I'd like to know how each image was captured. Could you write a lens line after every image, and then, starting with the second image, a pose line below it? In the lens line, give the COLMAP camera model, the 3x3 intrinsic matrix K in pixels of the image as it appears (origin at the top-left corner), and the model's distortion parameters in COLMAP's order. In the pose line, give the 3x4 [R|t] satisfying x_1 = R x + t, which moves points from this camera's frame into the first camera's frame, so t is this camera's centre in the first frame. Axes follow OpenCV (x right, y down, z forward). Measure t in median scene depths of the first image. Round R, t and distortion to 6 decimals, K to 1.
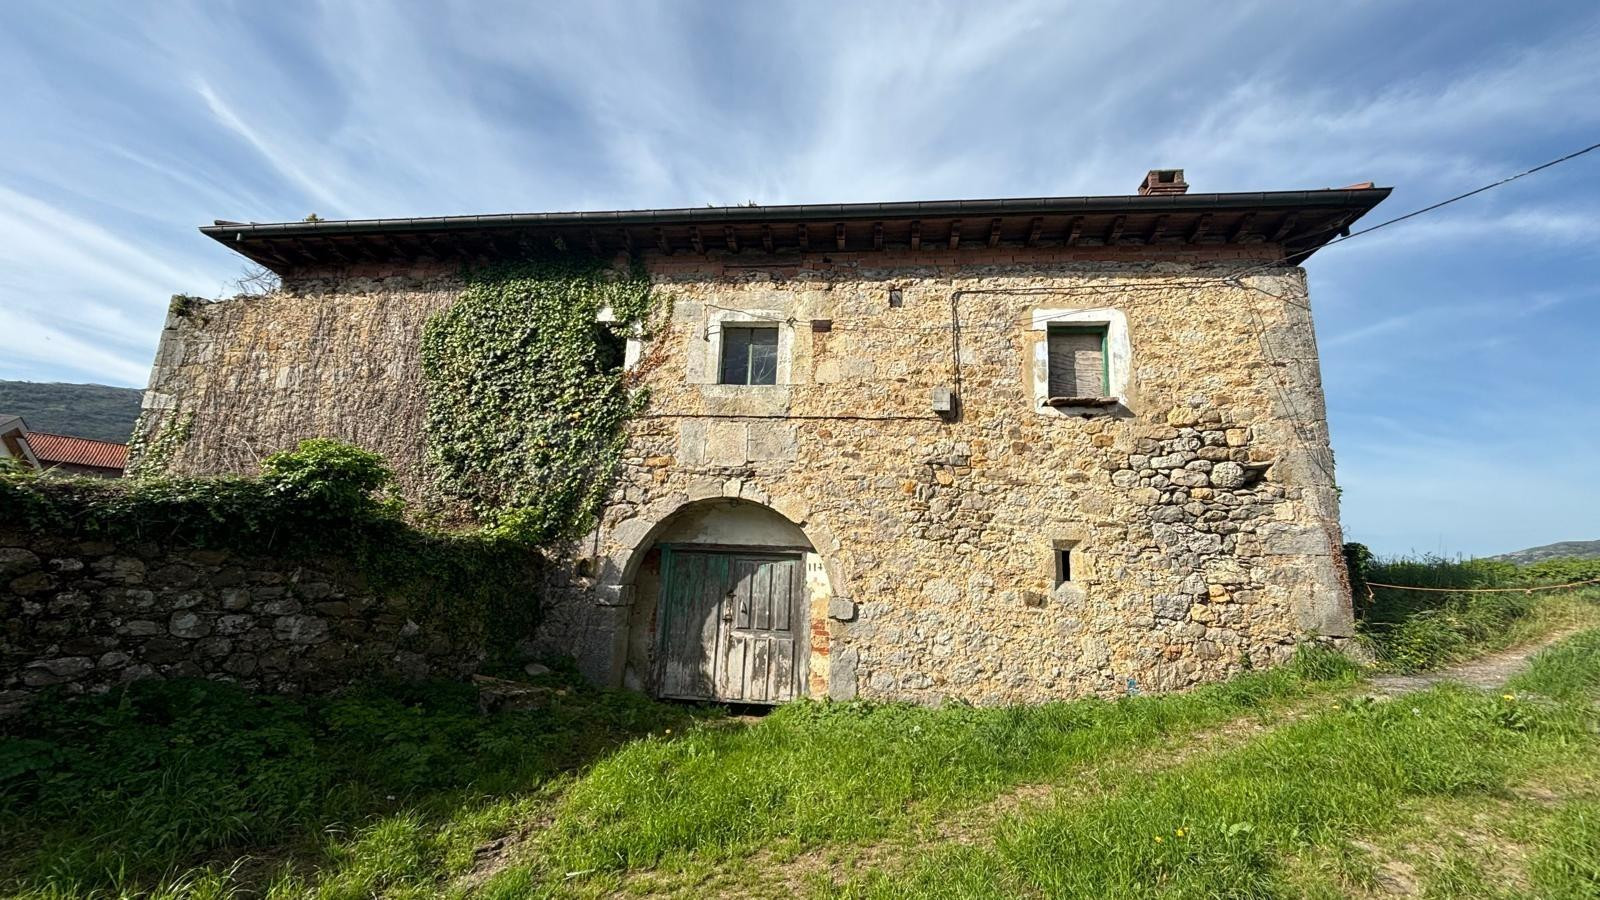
lens RADIAL K [[673.2, 0, 795.4], [0, 673.2, 449.4], [0, 0, 1]] dist [-0.003034, 0.003138]
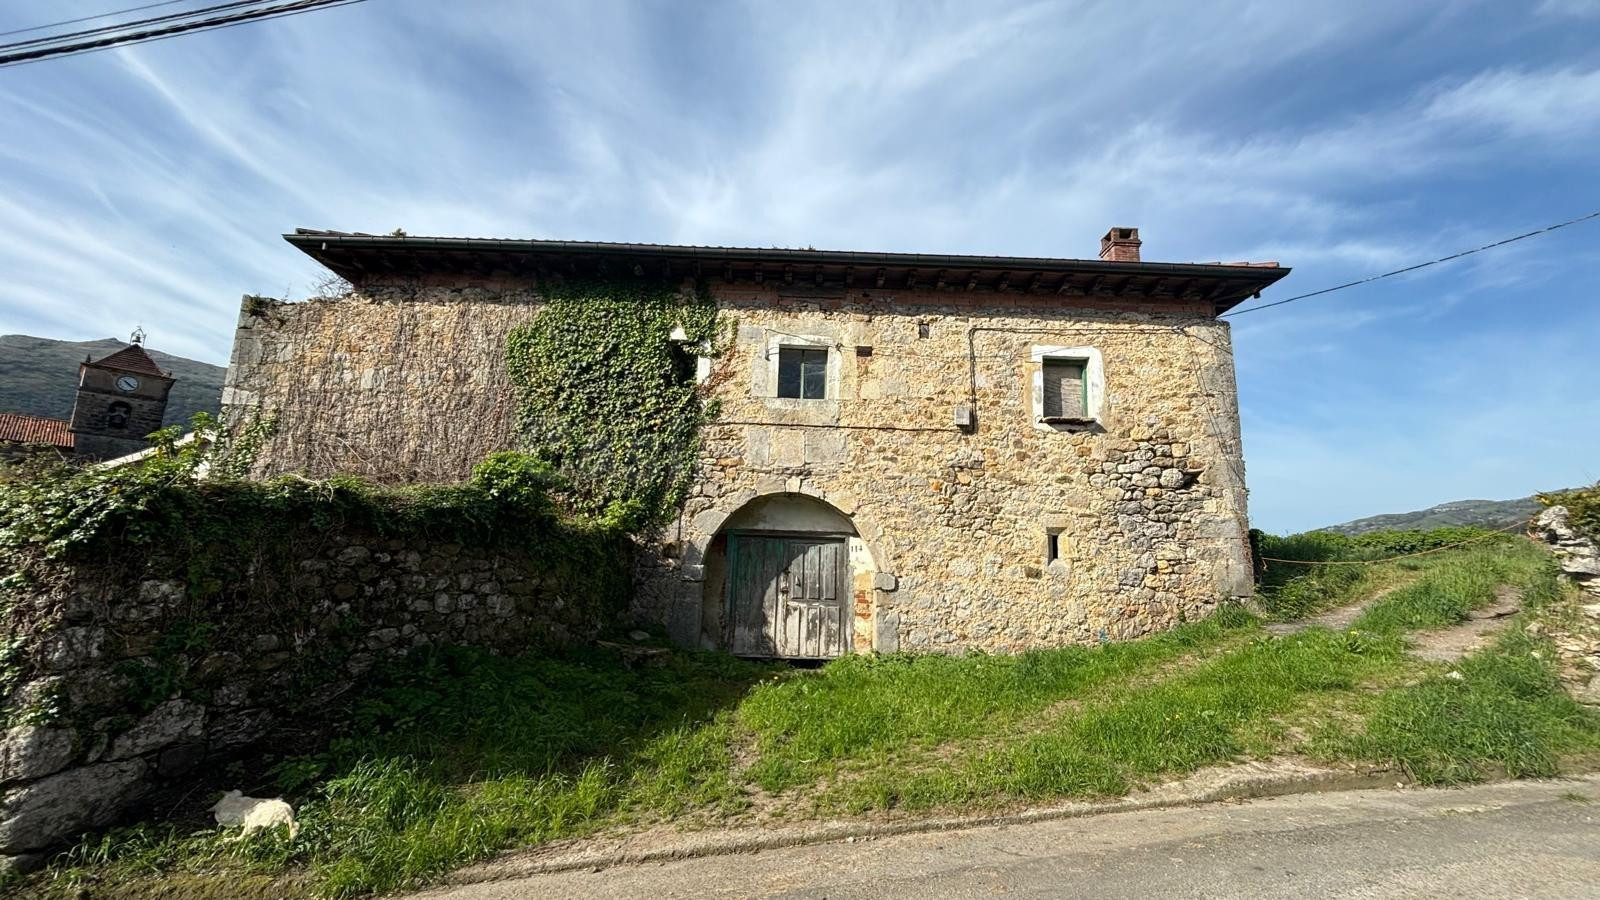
lens RADIAL K [[676.2, 0, 800.0], [0, 676.2, 450.0], [0, 0, 1]] dist [0.005274, -0.004713]
pose [[0.990908, 0.011742, 0.134027, -0.250502], [-0.017389, 0.999006, 0.041046, -0.056522], [-0.133411, -0.043003, 0.990127, -0.212326]]
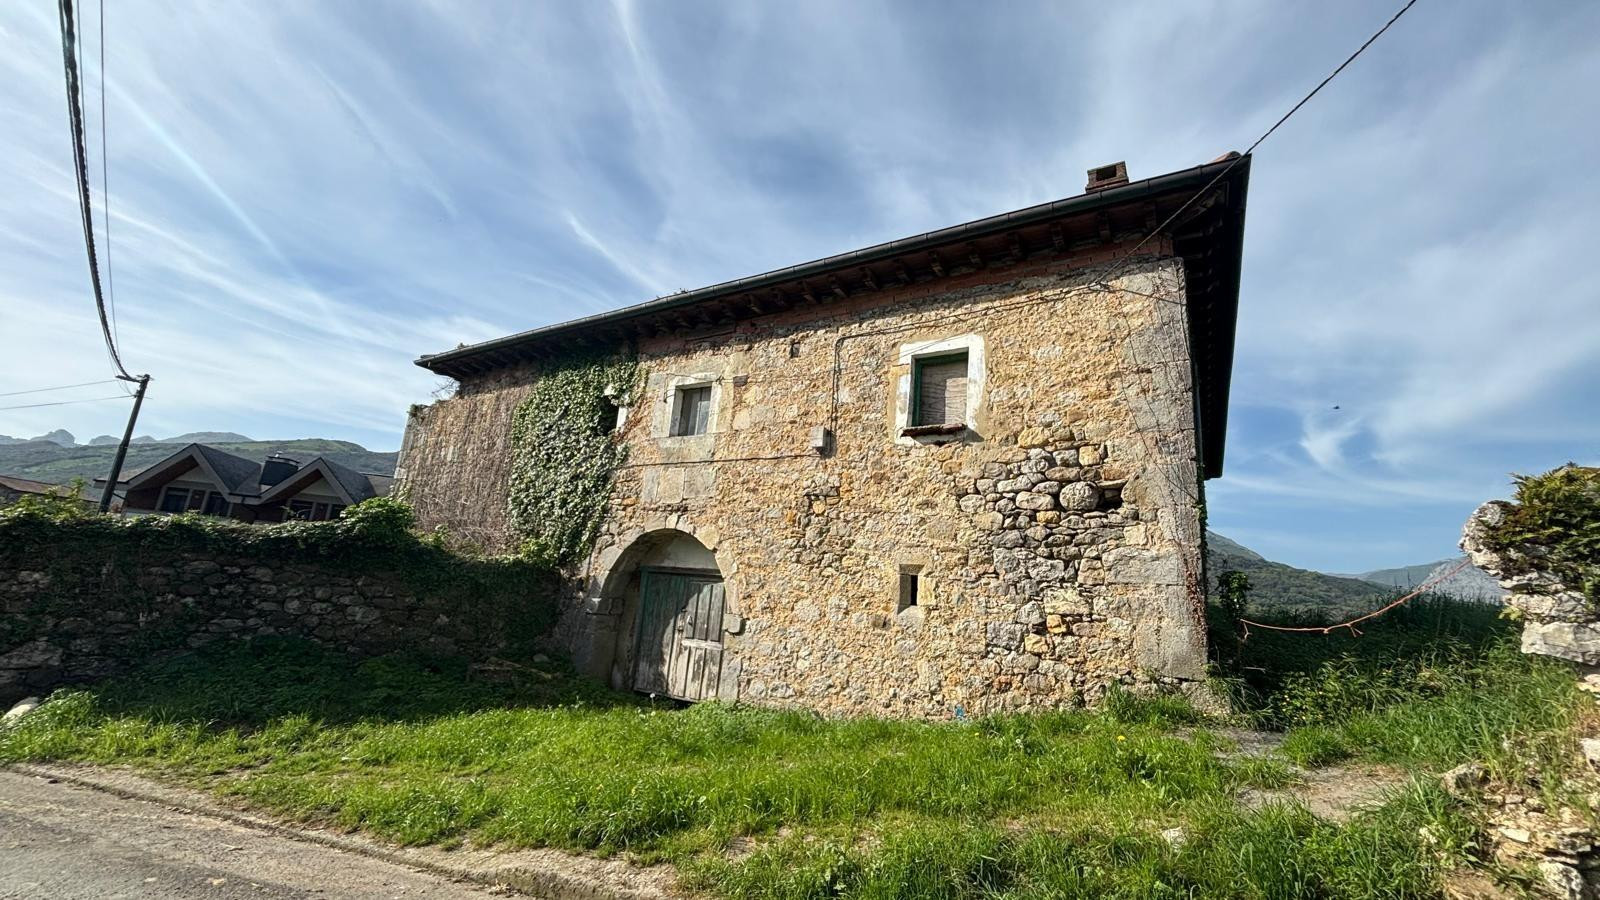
lens RADIAL K [[689.3, 0, 769.9], [0, 689.3, 441.3], [0, 0, 1]] dist [0.030451, -0.005696]
pose [[0.887131, -0.073524, -0.455624, 0.662584], [0.046545, 0.996449, -0.070170, 0.008804], [0.459165, 0.041043, 0.887402, -0.047576]]
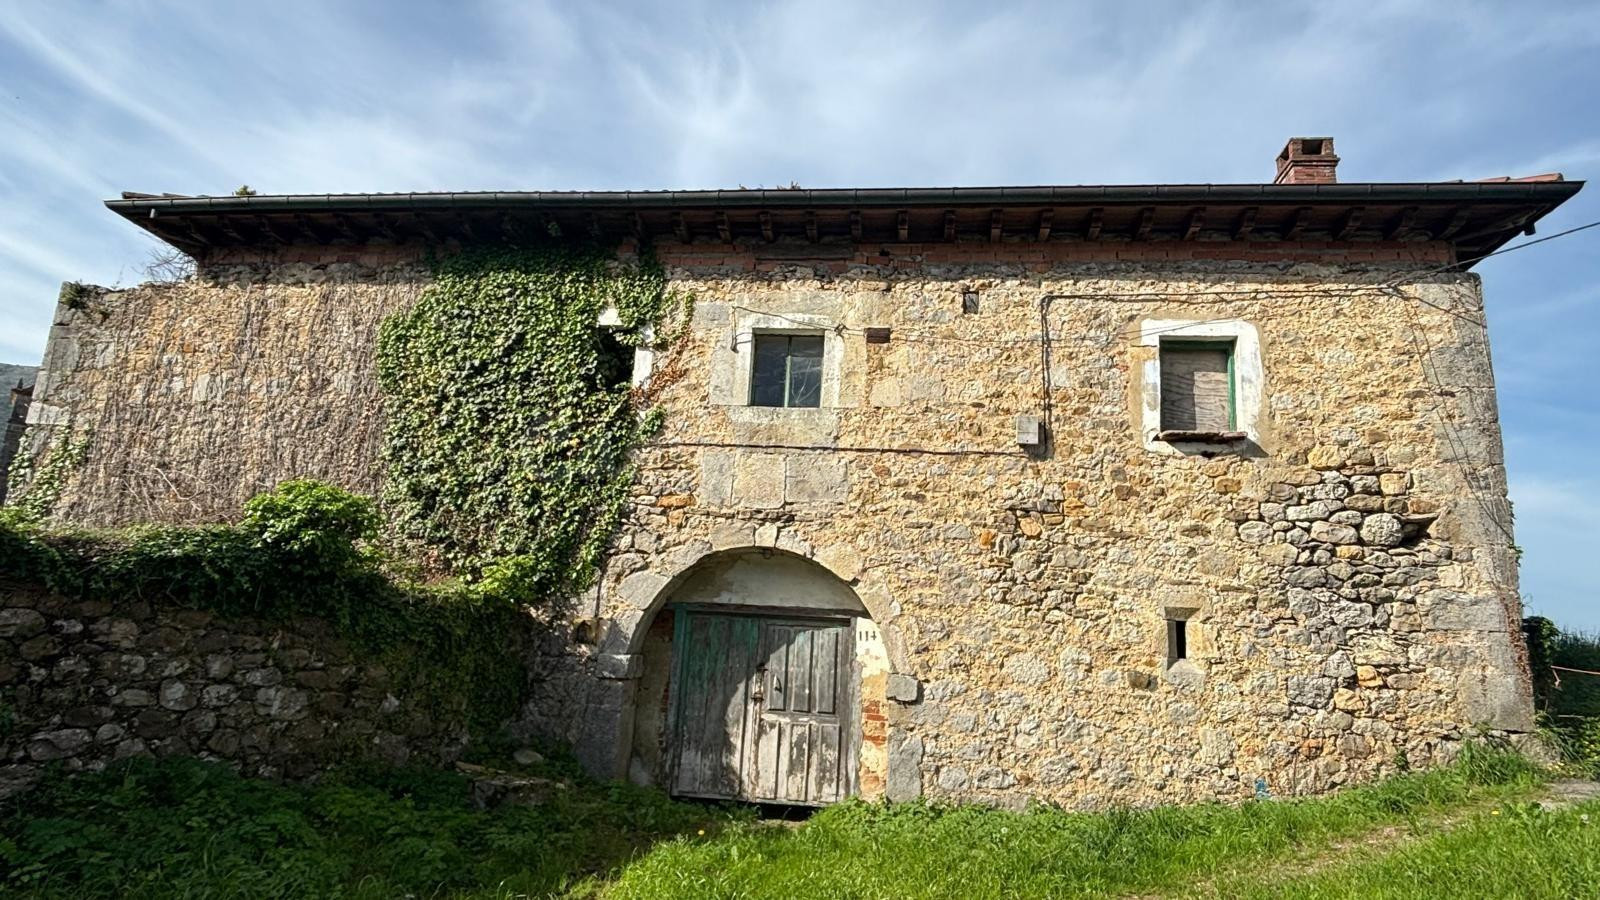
lens RADIAL K [[949.0, 0, 789.9], [0, 949.0, 443.7], [0, 0, 1]] dist [0.011315, -0.016285]
pose [[0.999864, 0.012619, -0.010621, -0.056257], [-0.012796, 0.999779, -0.016702, -0.035250], [0.010408, 0.016835, 0.999804, -0.145498]]
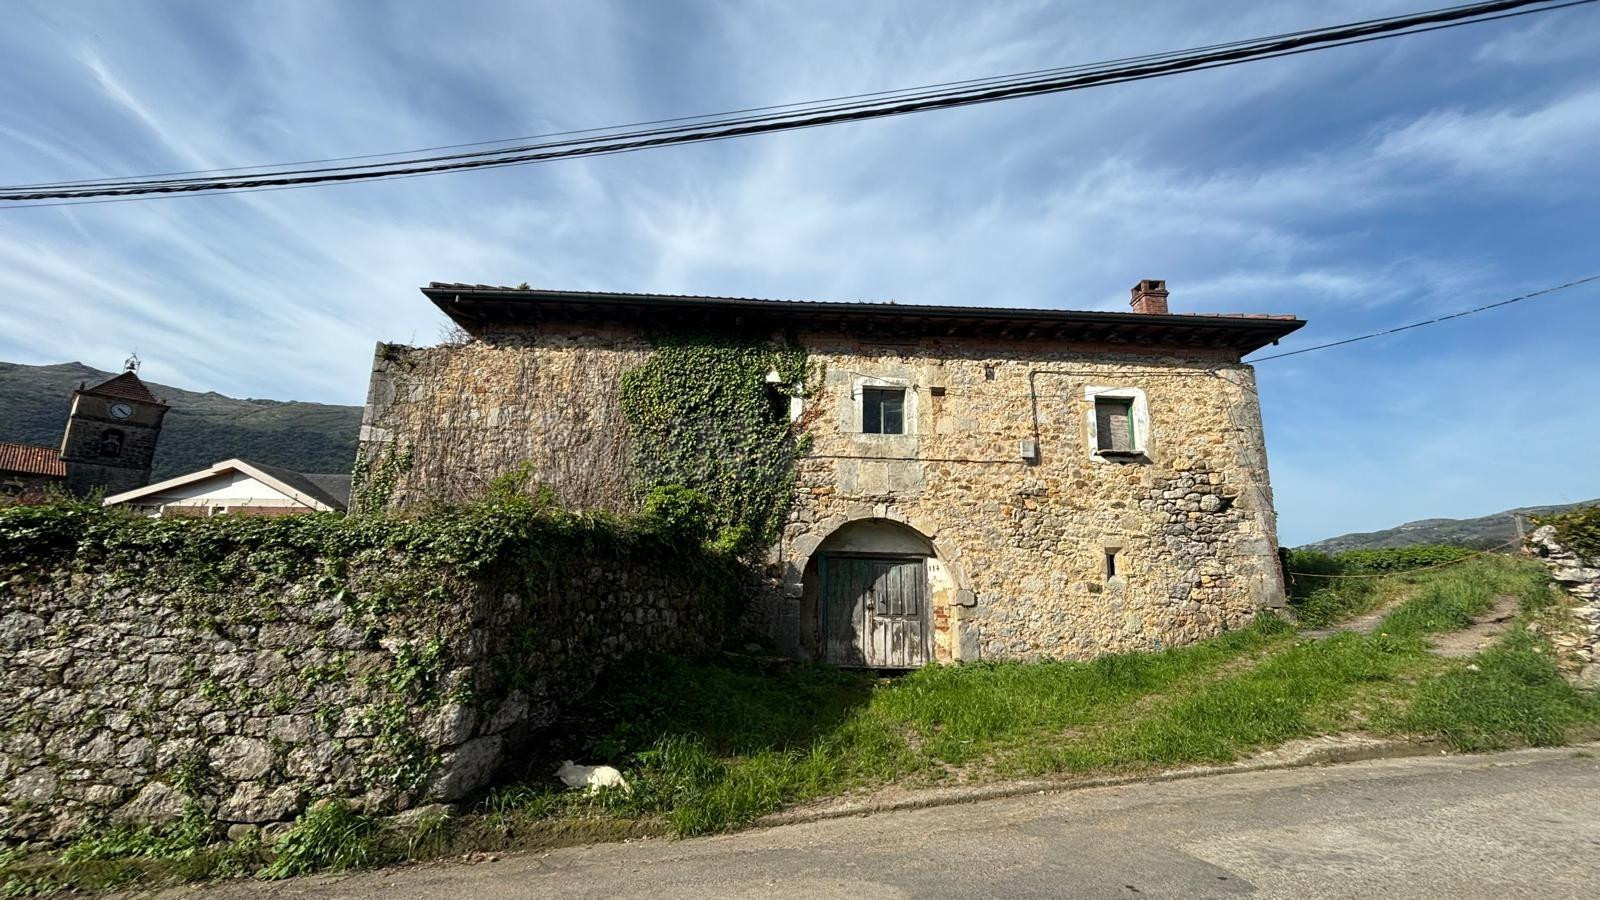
lens RADIAL K [[679.3, 0, 795.8], [0, 679.3, 447.9], [0, 0, 1]] dist [-0.002406, -0.000699]
pose [[0.986327, 0.013195, 0.164271, -0.497602], [-0.013954, 0.999897, 0.003464, -0.074158], [-0.164209, -0.005709, 0.986409, -0.331528]]
